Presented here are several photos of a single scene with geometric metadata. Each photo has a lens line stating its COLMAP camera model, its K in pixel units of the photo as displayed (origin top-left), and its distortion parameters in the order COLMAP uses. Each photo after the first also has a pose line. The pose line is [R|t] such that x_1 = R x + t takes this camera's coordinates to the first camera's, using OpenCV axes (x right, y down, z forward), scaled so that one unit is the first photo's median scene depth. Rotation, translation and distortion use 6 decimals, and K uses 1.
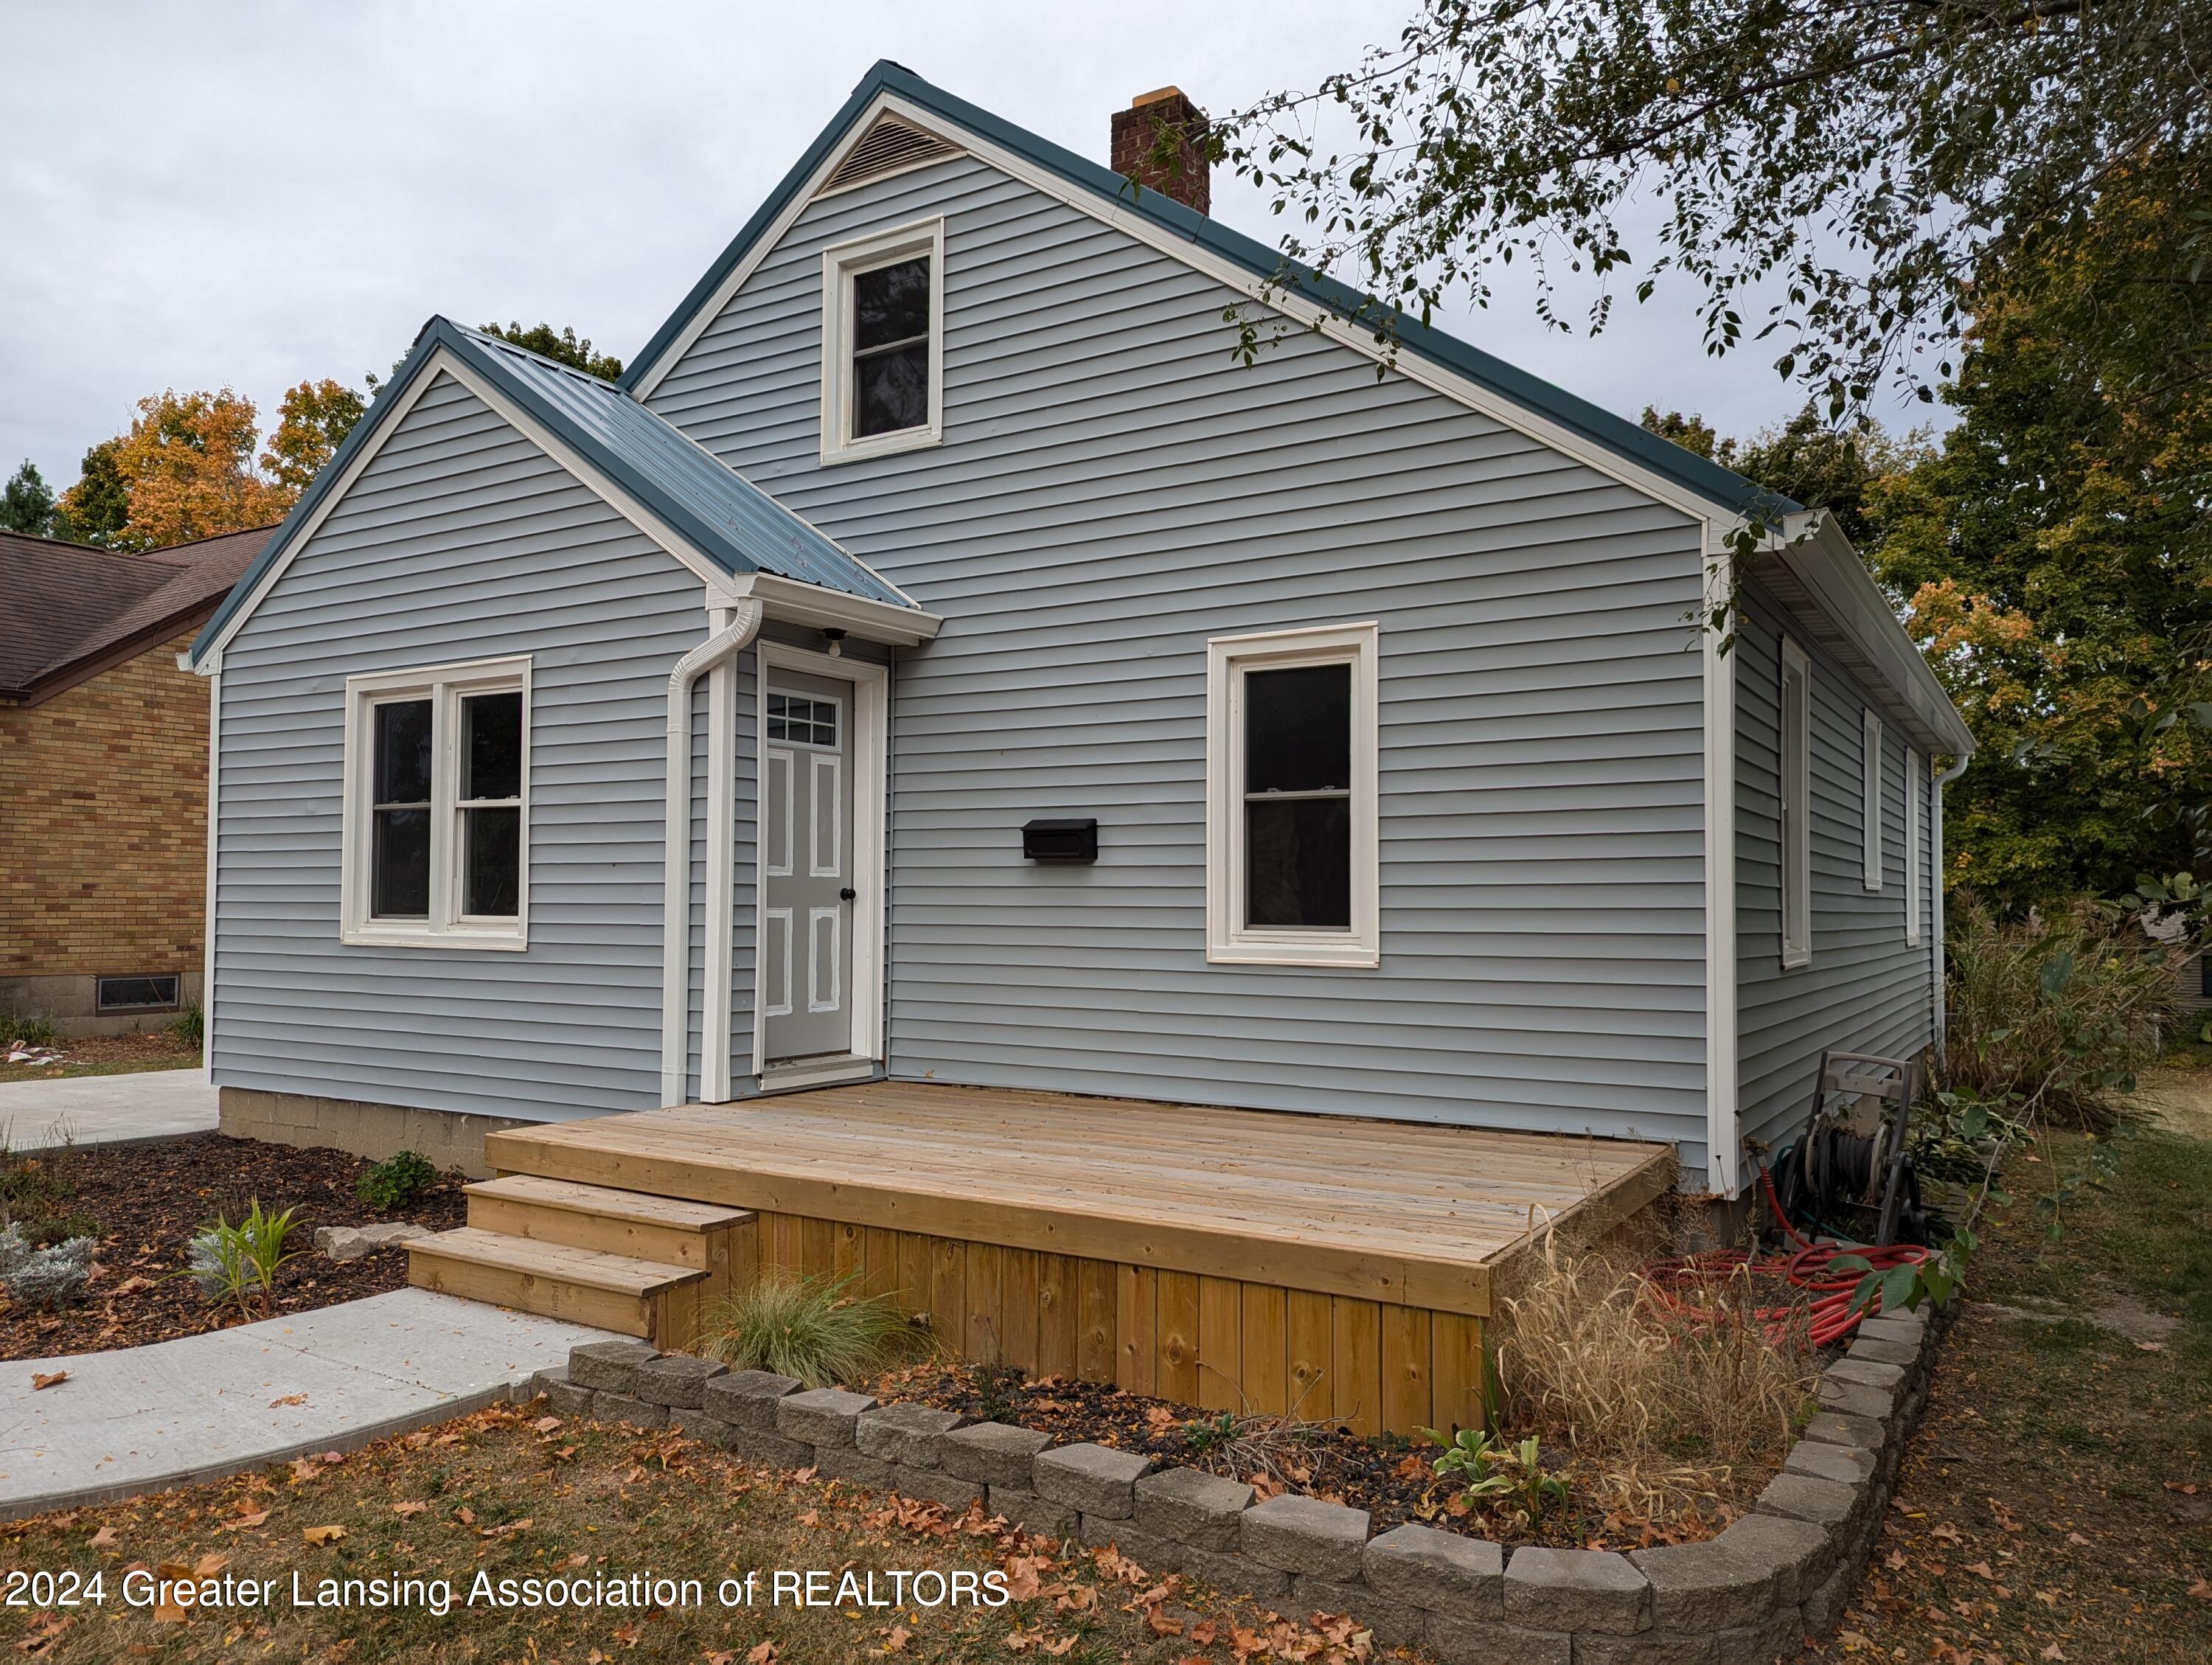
lens RADIAL K [[1558.8, 0, 1097.3], [0, 1558.8, 850.1], [0, 0, 1]] dist [0.049452, -0.038813]
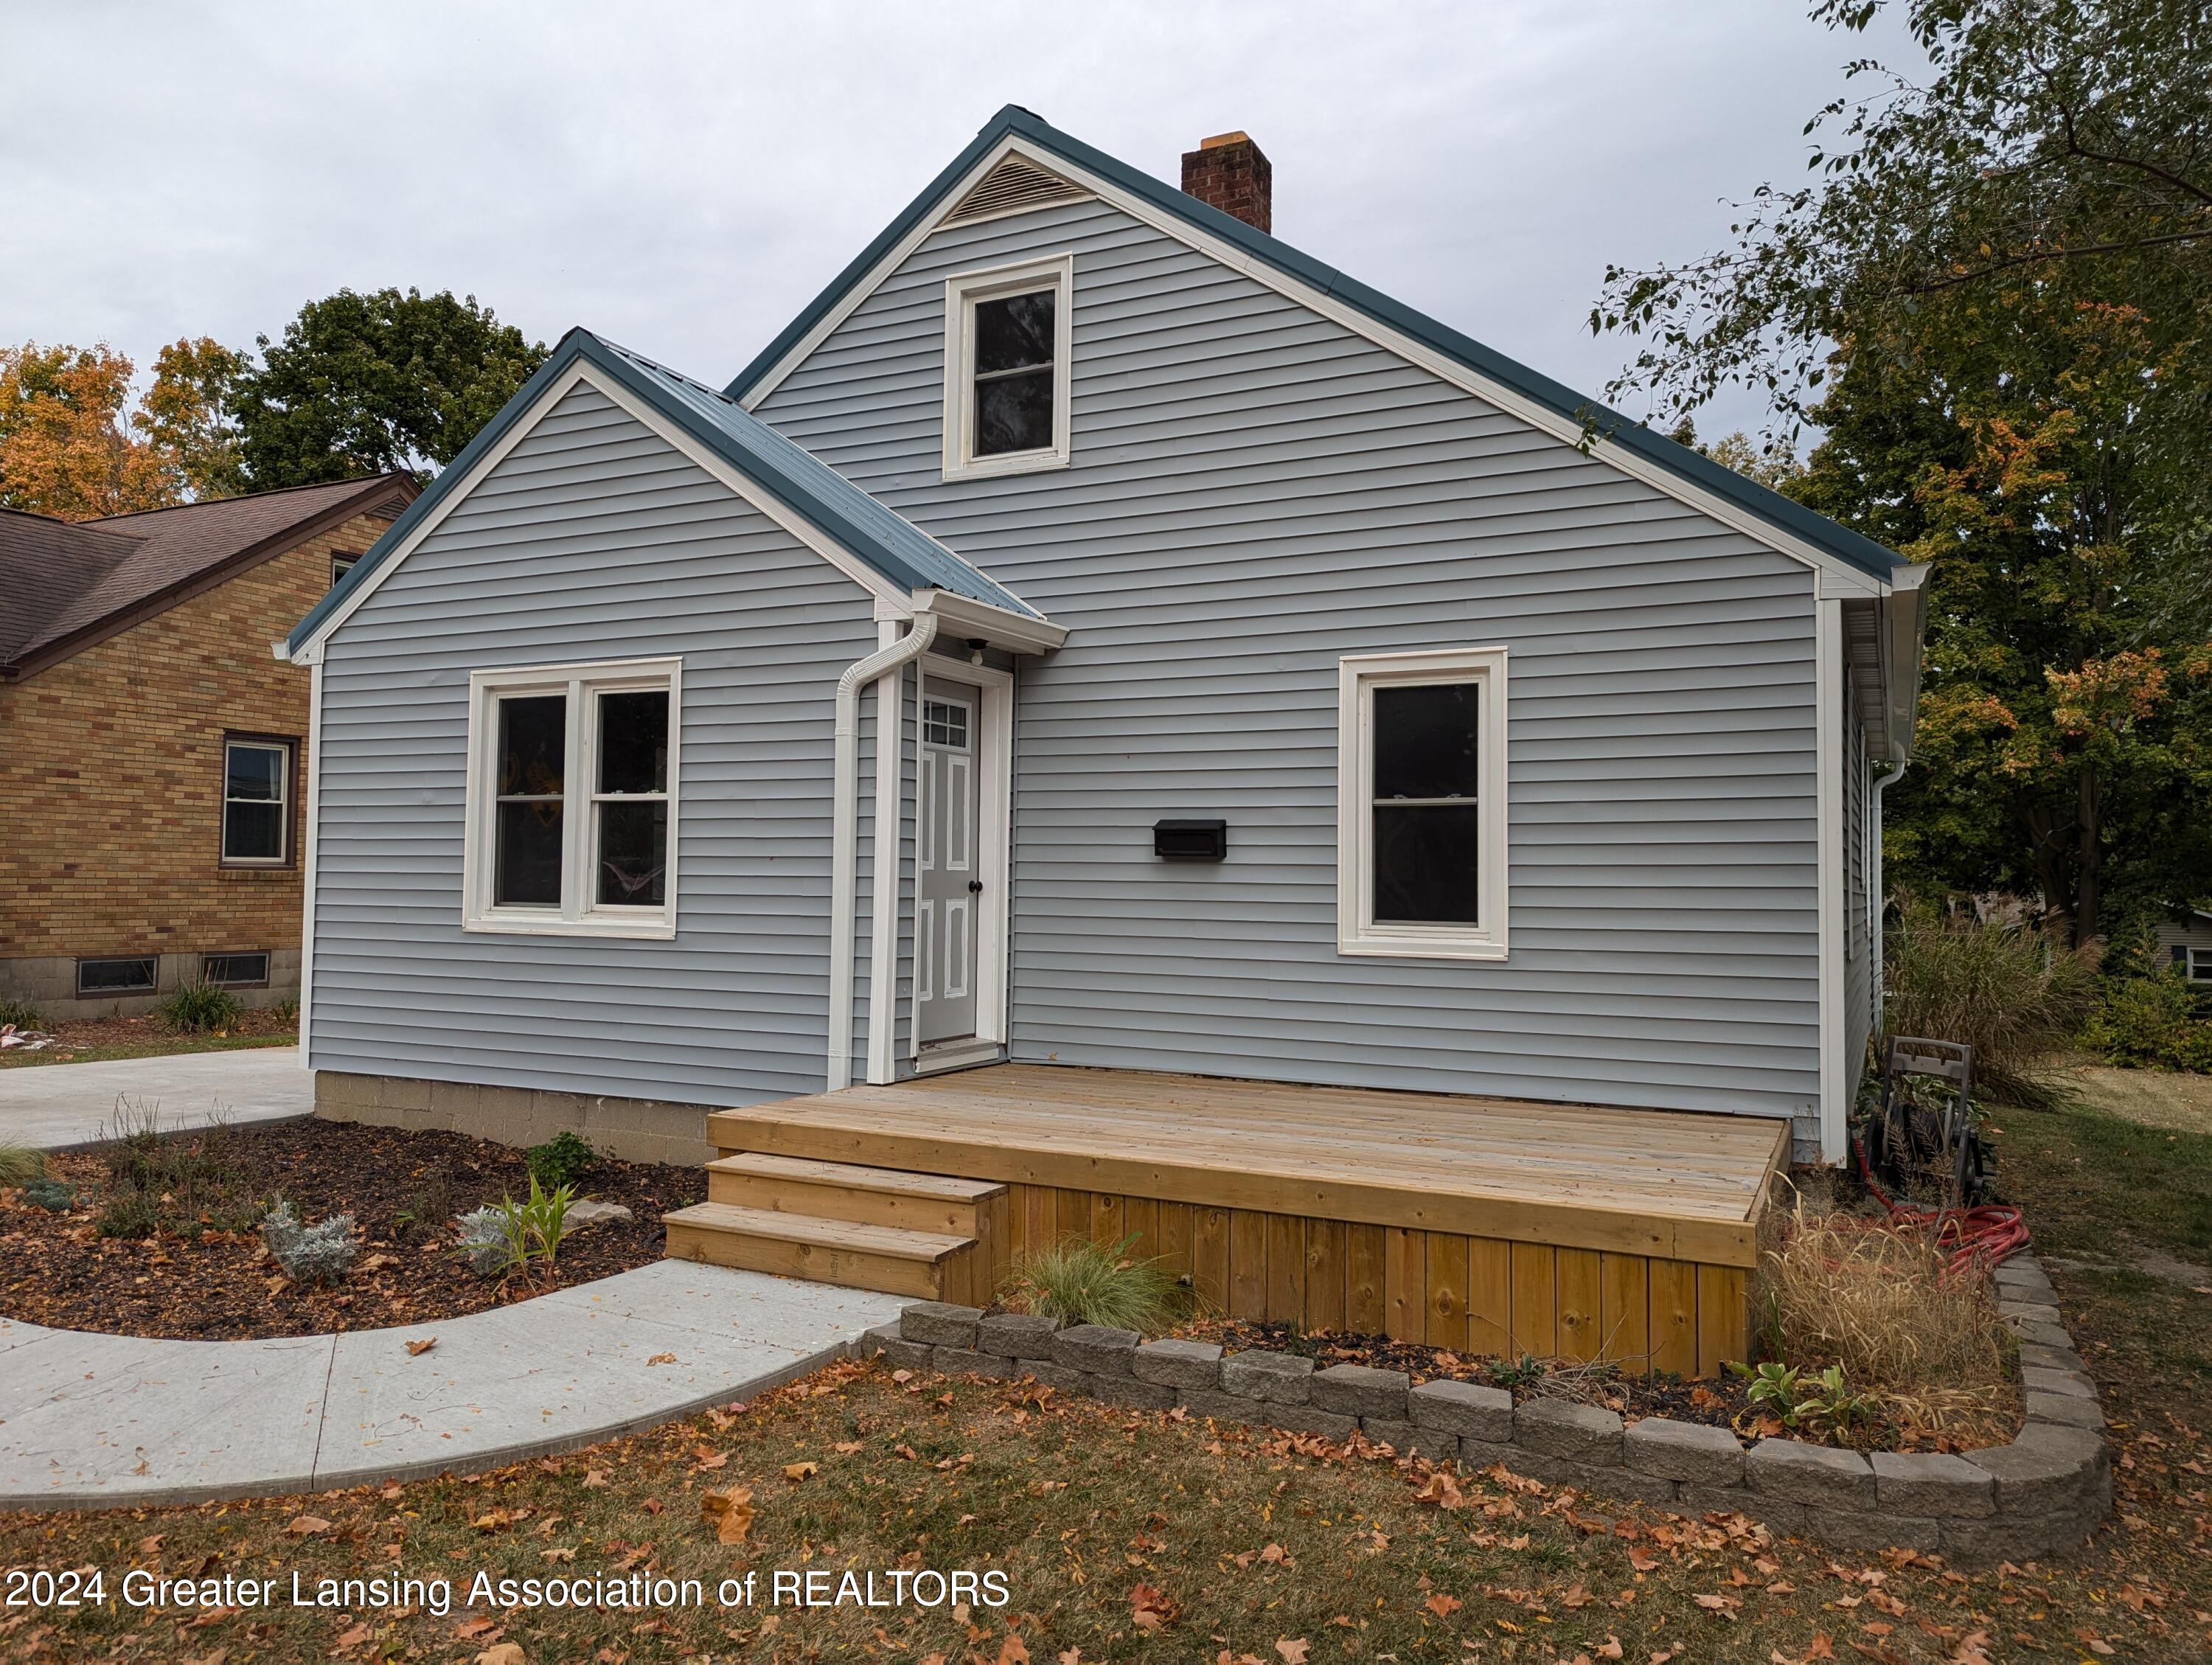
lens RADIAL K [[1558.8, 0, 1093.9], [0, 1558.8, 813.5], [0, 0, 1]] dist [0.049452, -0.038813]
pose [[0.995846, 0.011397, 0.090336, -0.183121], [-0.010481, 0.999889, -0.010612, -0.011712], [-0.090447, 0.009621, 0.995855, -0.064986]]
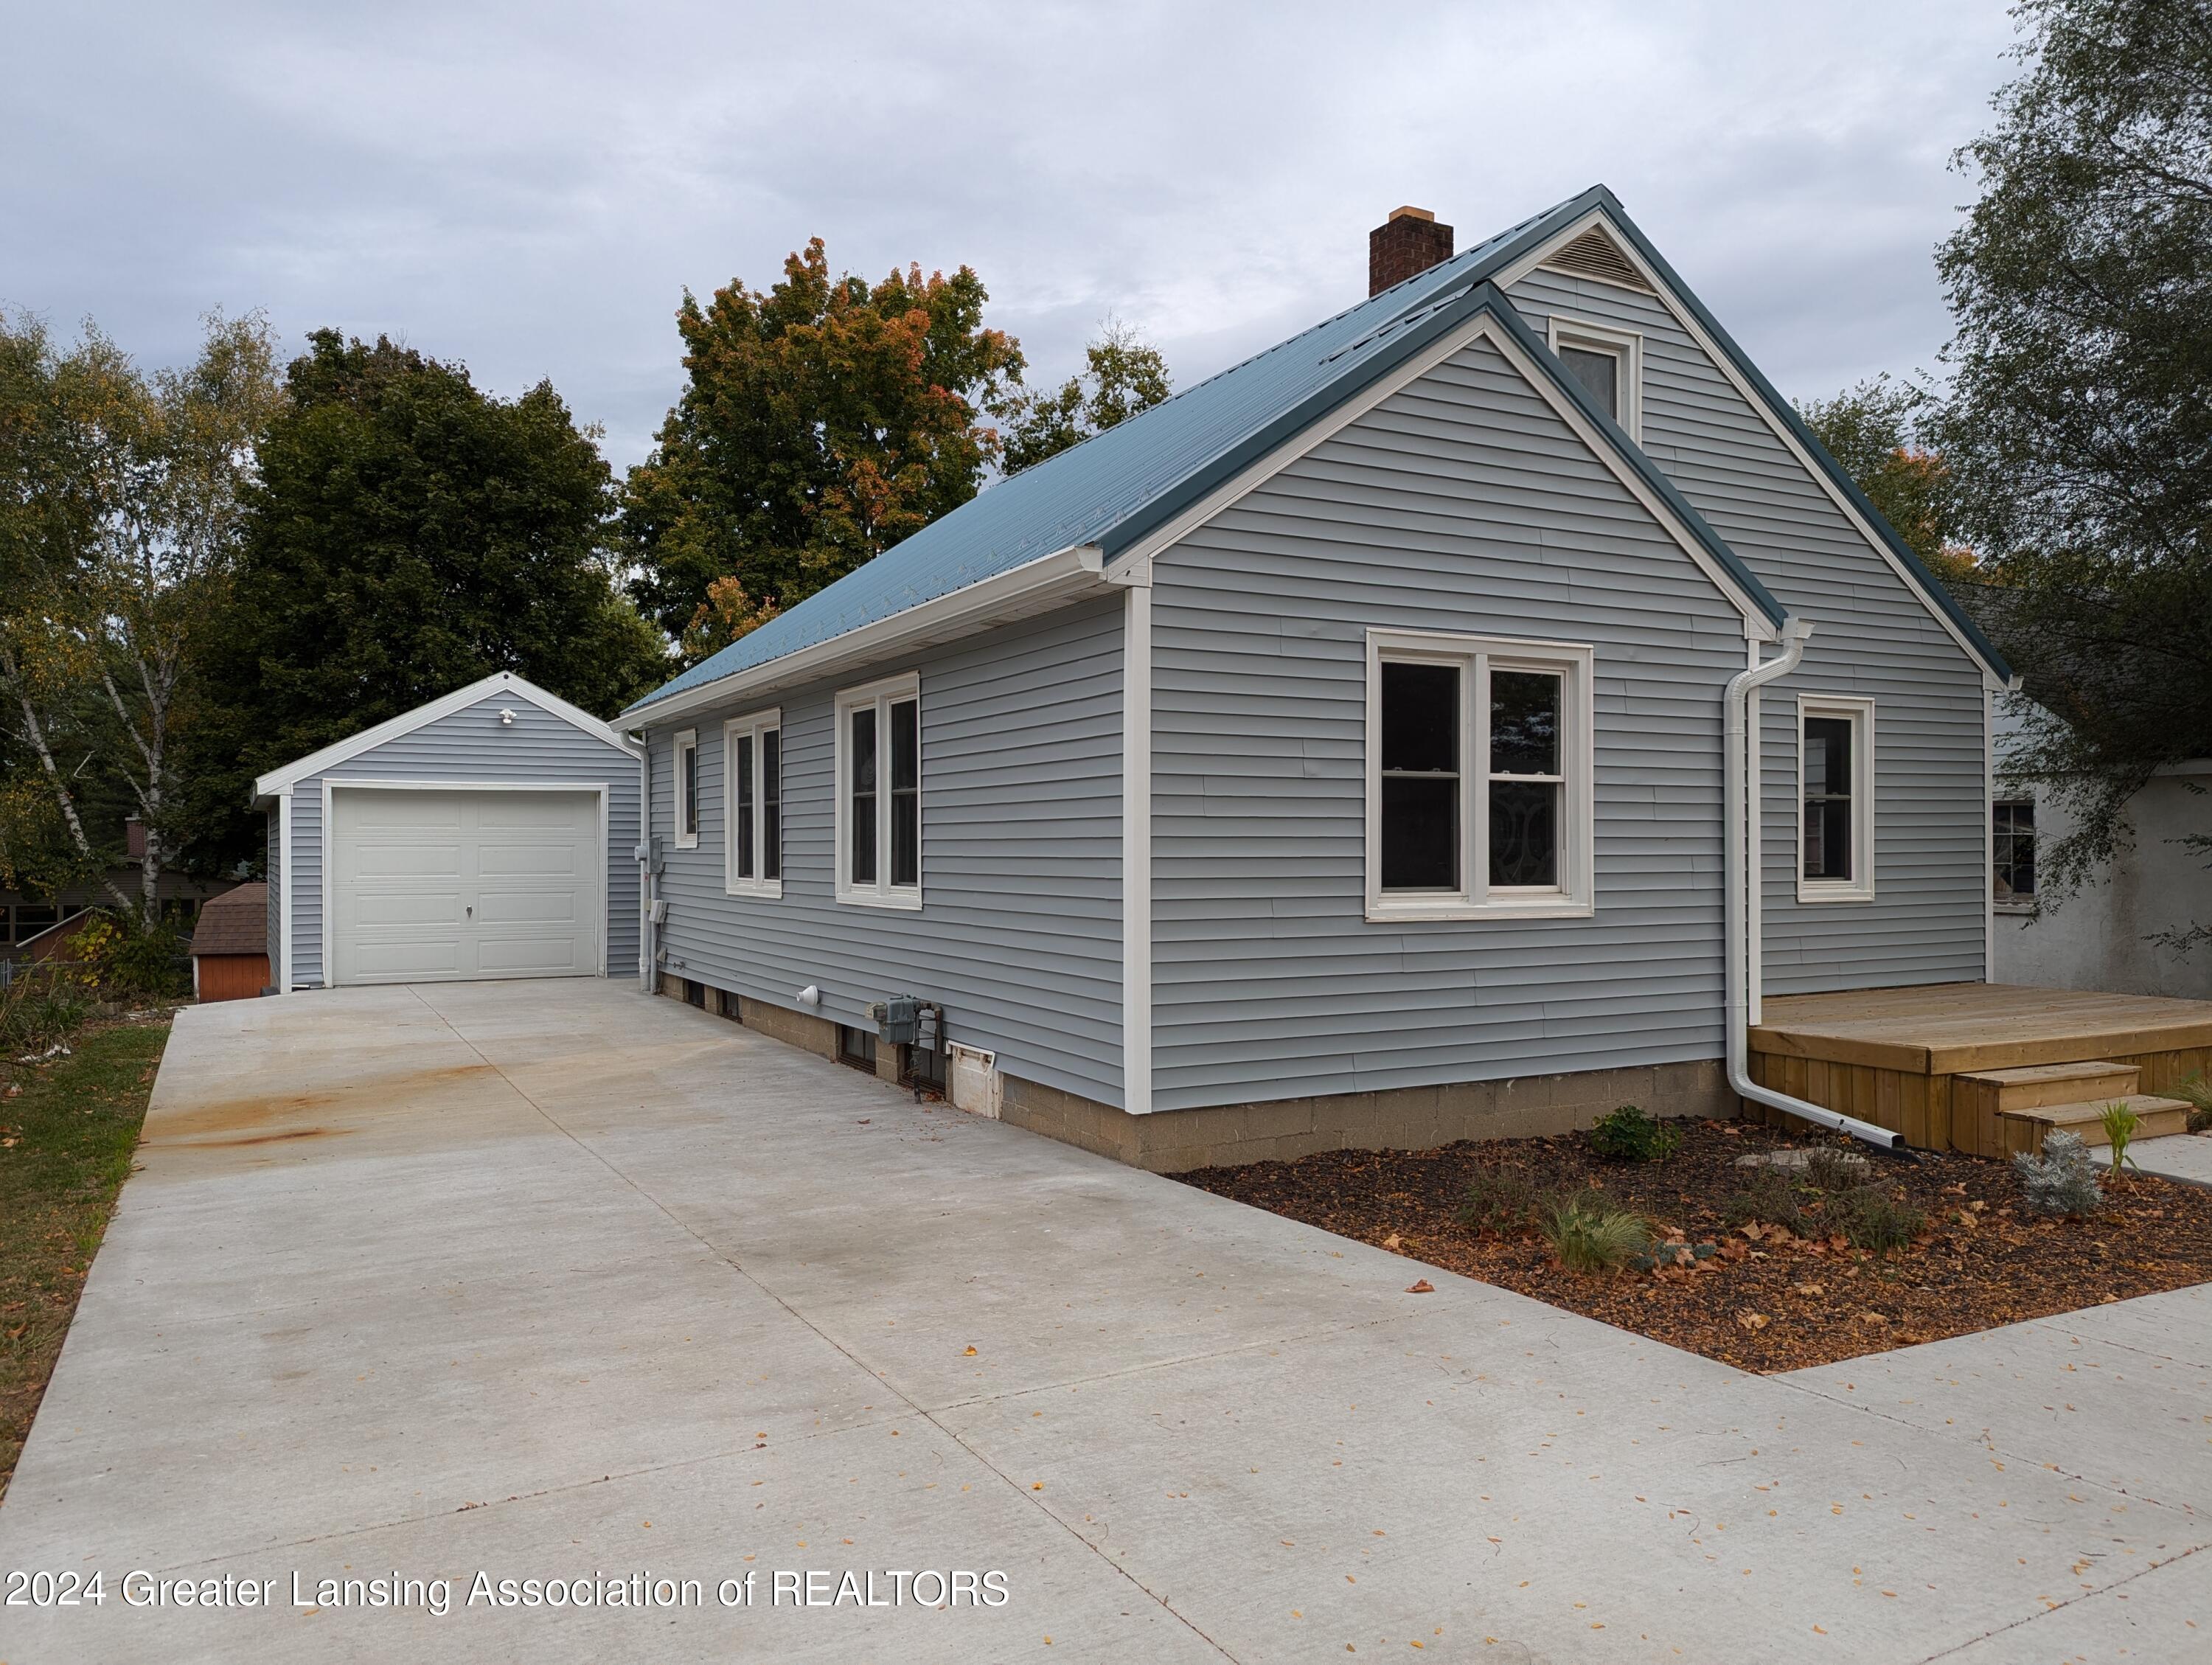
lens RADIAL K [[1558.8, 0, 1117.4], [0, 1558.8, 837.7], [0, 0, 1]] dist [0.049452, -0.038813]
pose [[0.483328, 0.000315, 0.875440, -1.498329], [-0.026255, 0.999555, 0.014136, 0.002230], [-0.875046, -0.029817, 0.483121, 0.772457]]
